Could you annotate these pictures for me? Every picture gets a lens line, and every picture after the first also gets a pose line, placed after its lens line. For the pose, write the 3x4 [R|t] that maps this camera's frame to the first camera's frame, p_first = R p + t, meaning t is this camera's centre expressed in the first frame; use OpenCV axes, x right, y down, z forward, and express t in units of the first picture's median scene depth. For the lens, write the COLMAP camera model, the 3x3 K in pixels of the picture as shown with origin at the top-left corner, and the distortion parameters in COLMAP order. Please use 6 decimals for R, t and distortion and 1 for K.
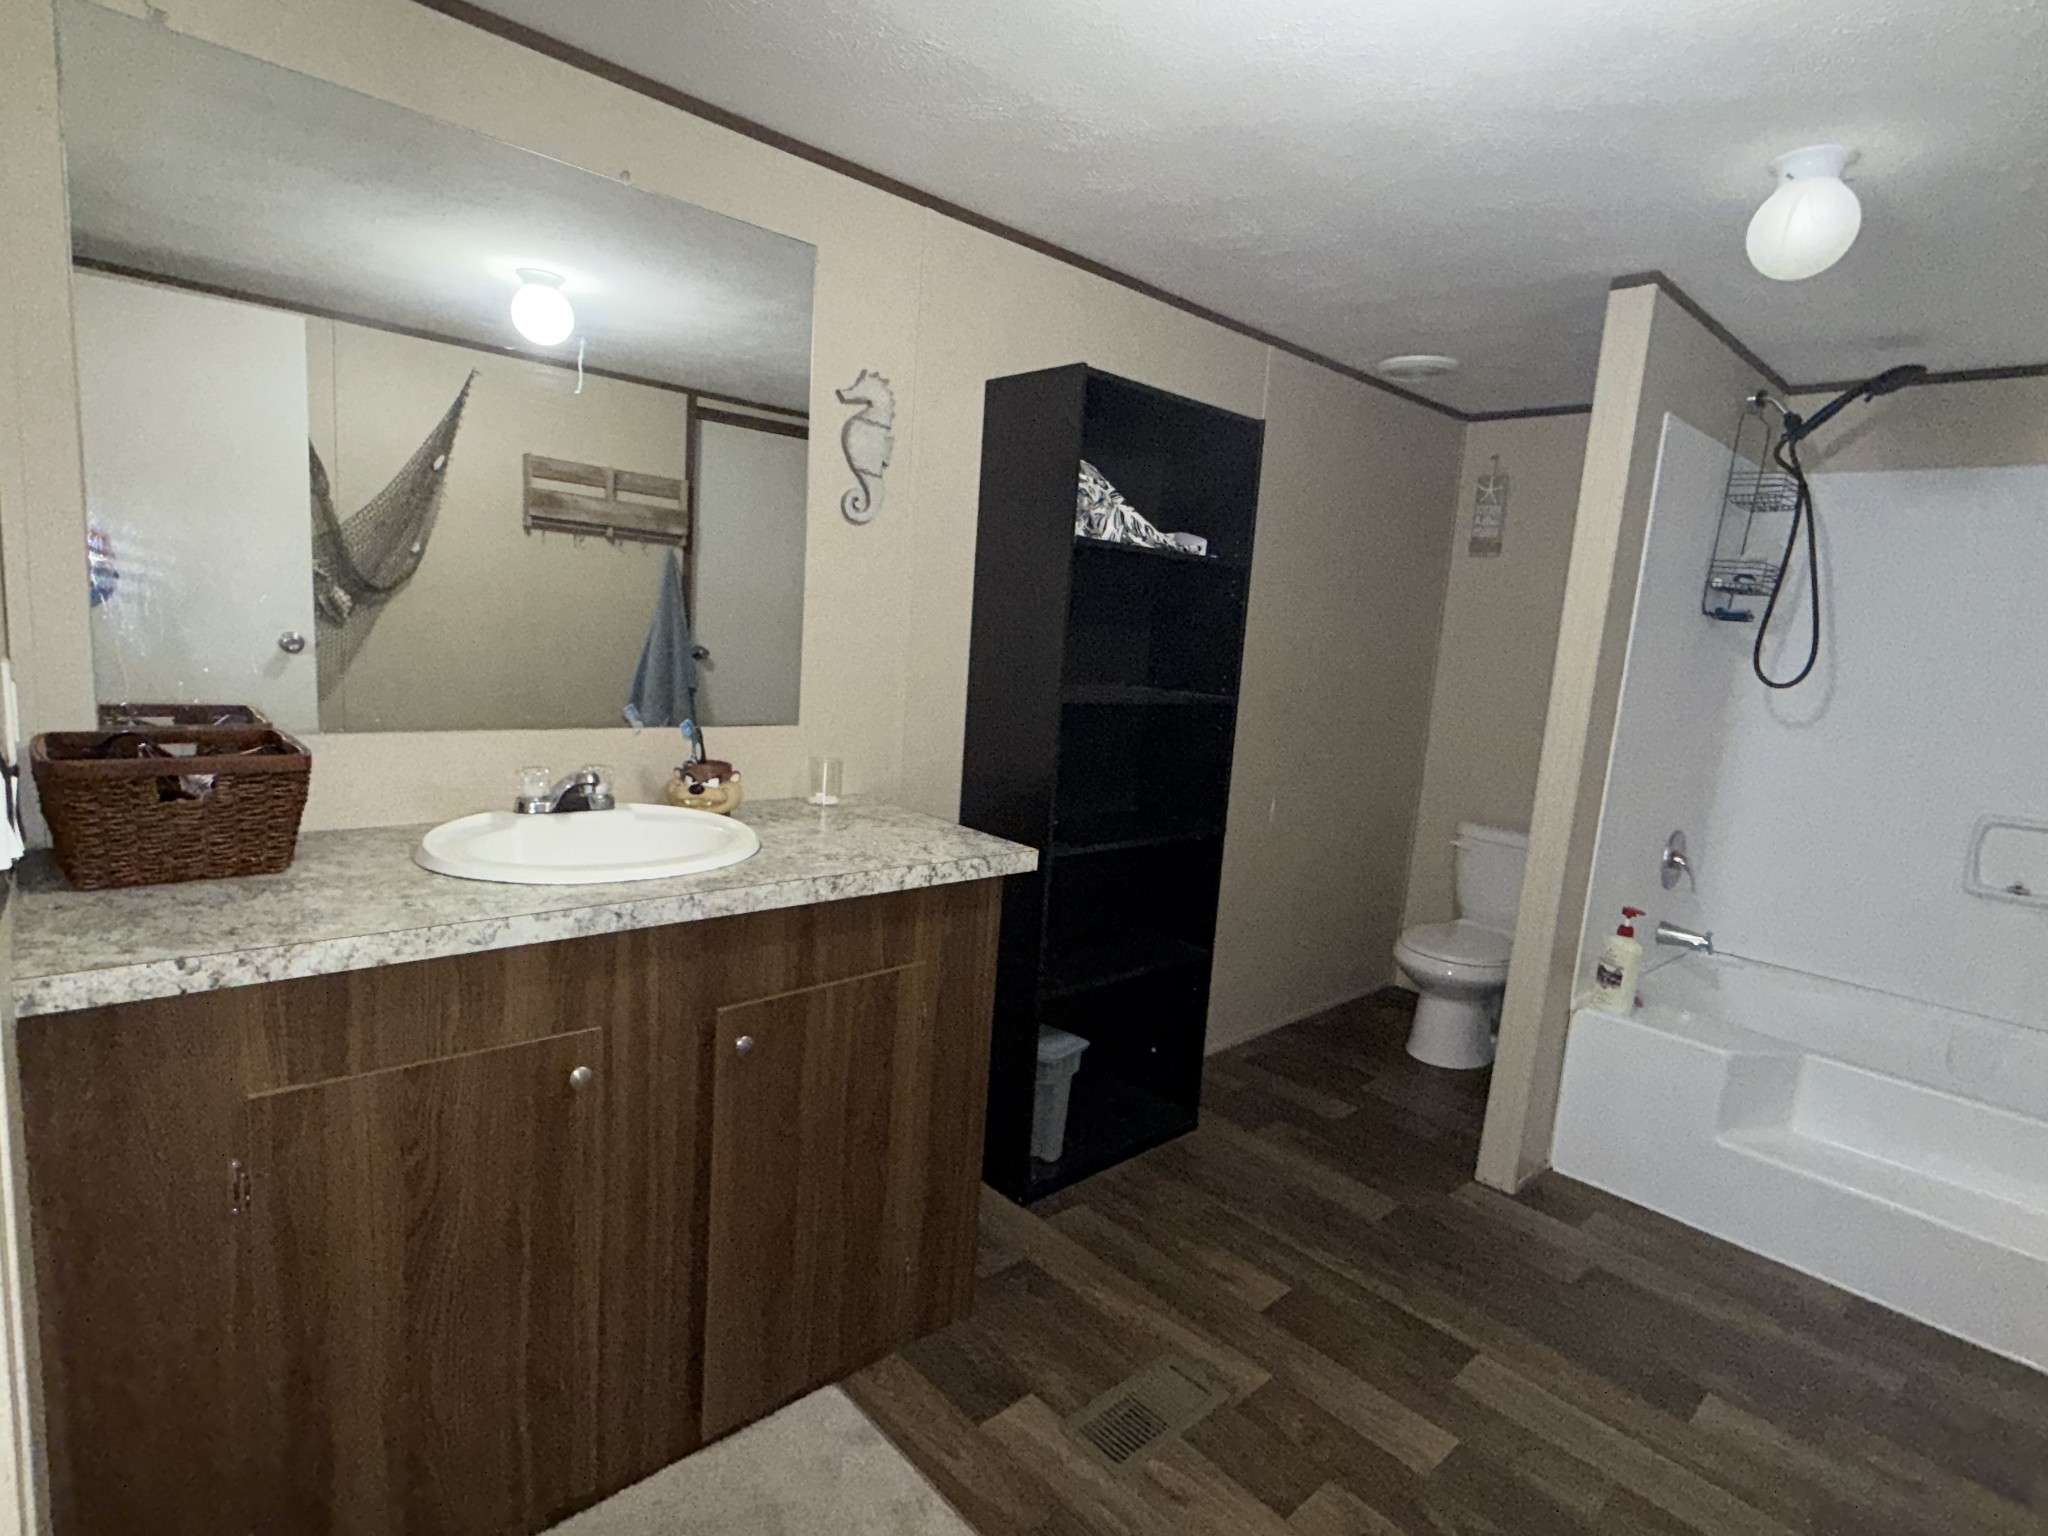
lens RADIAL K [[1057.9, 0, 1031.7], [0, 1057.9, 769.9], [0, 0, 1]] dist [0.018166, 0.000621]
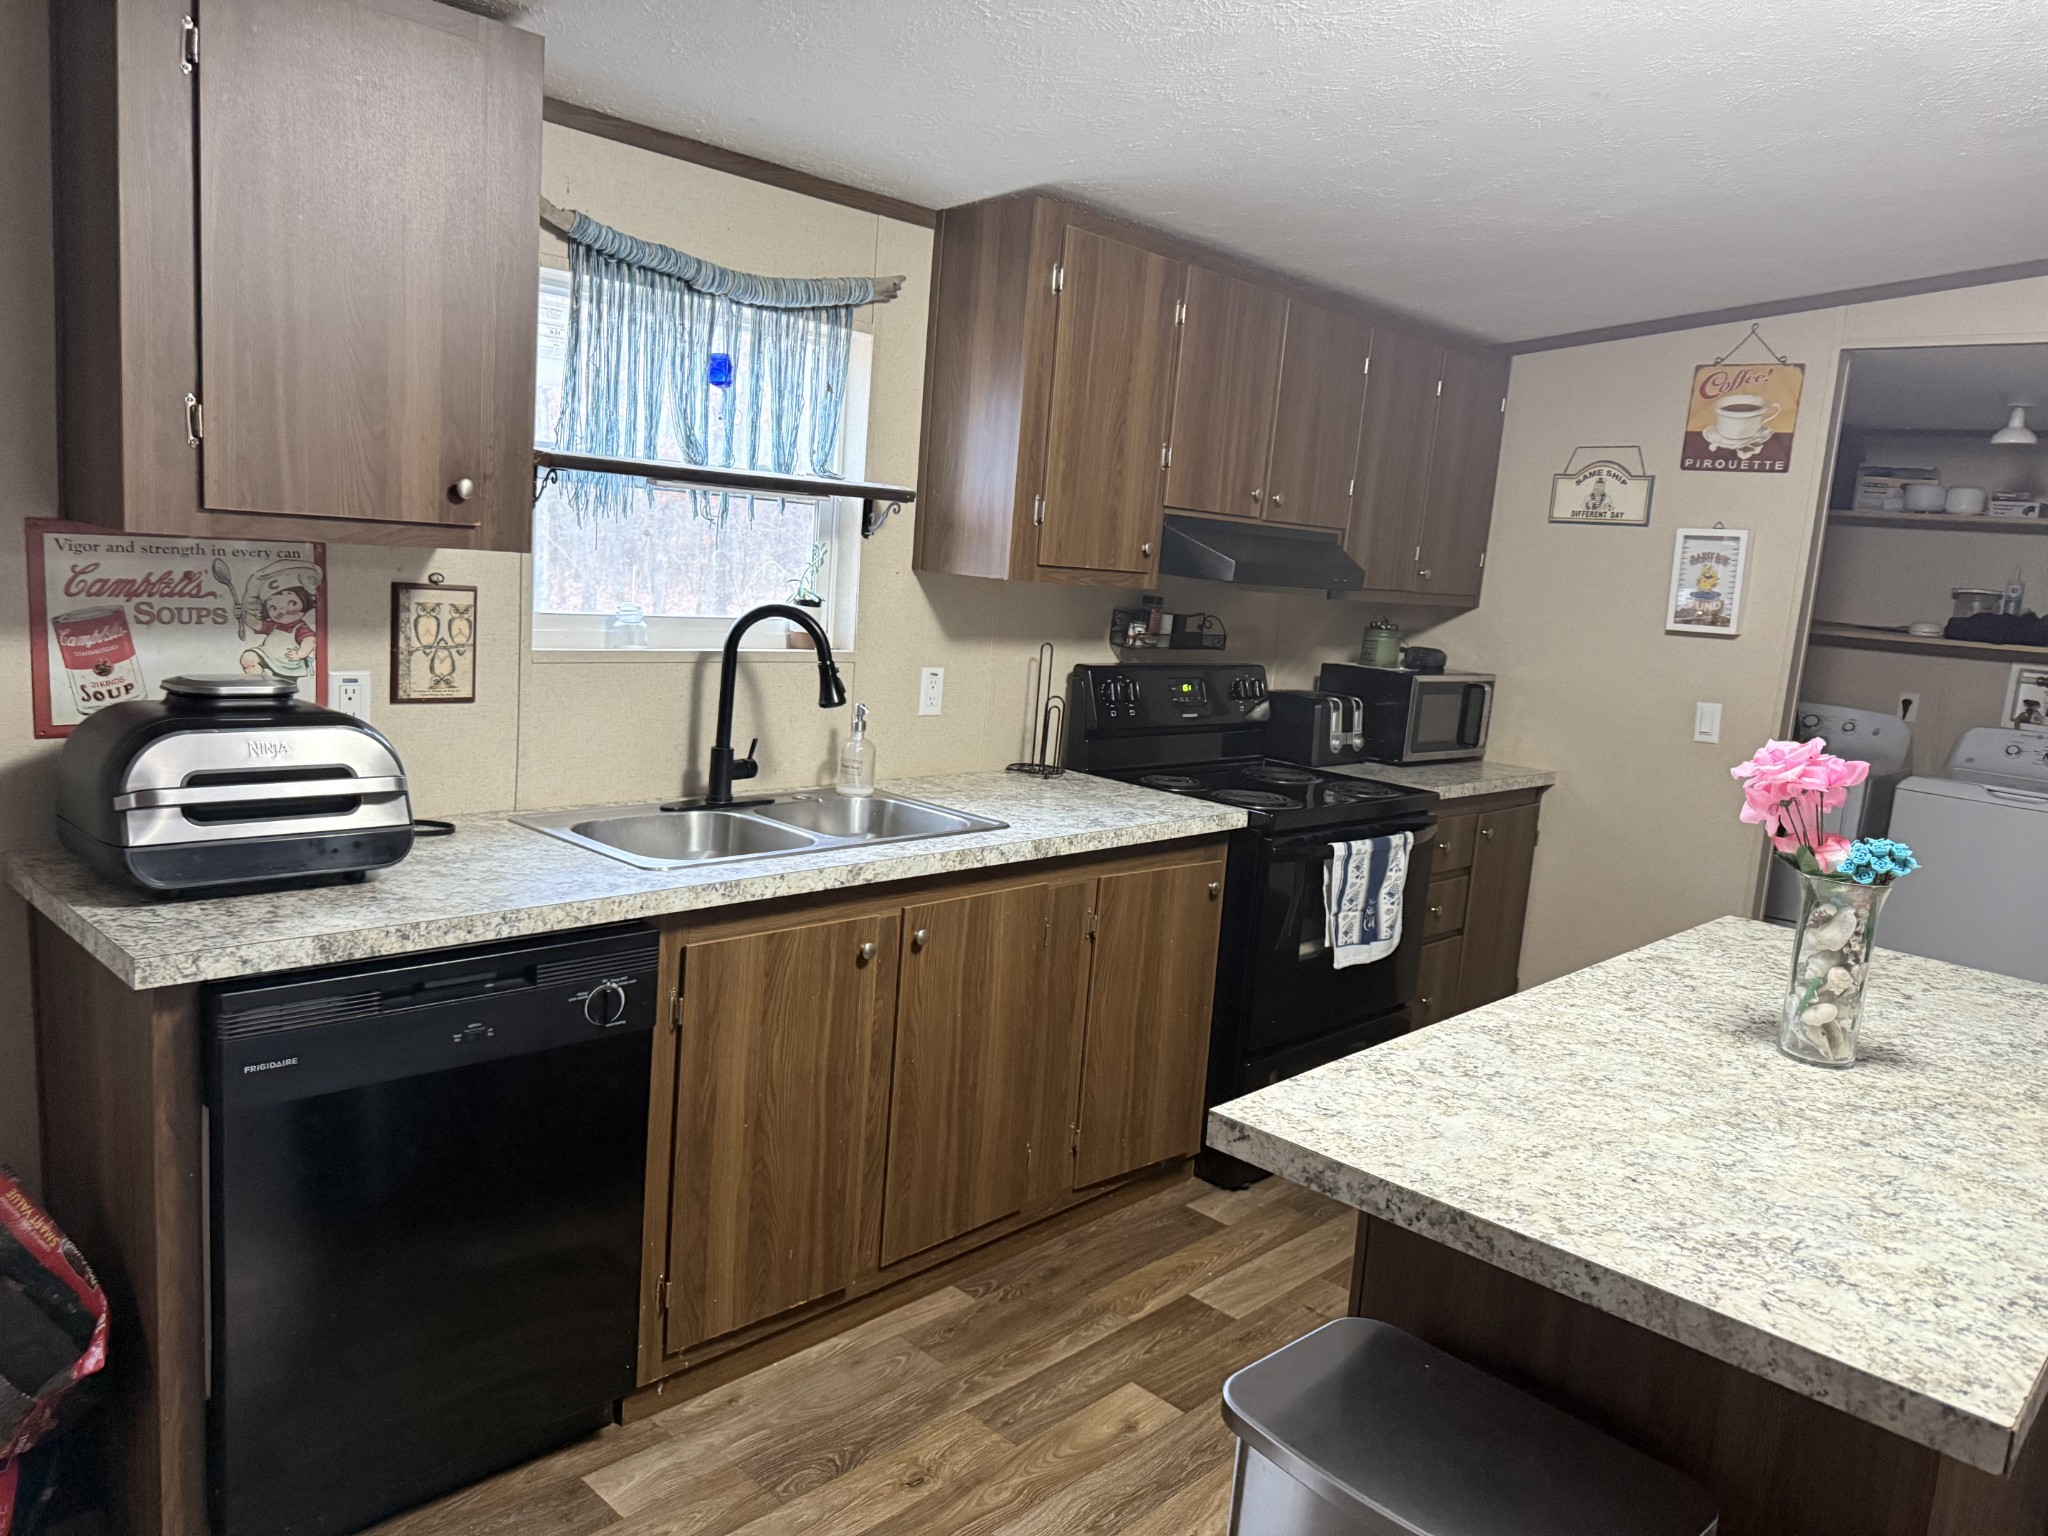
lens RADIAL K [[1436.5, 0, 1020.7], [0, 1436.5, 772.1], [0, 0, 1]] dist [0.116380, -0.156820]
pose [[-0.030762, -0.231704, 0.972300, -0.824975], [0.071752, 0.969739, 0.233364, -0.297878], [-0.996948, 0.076943, -0.013206, 1.082537]]
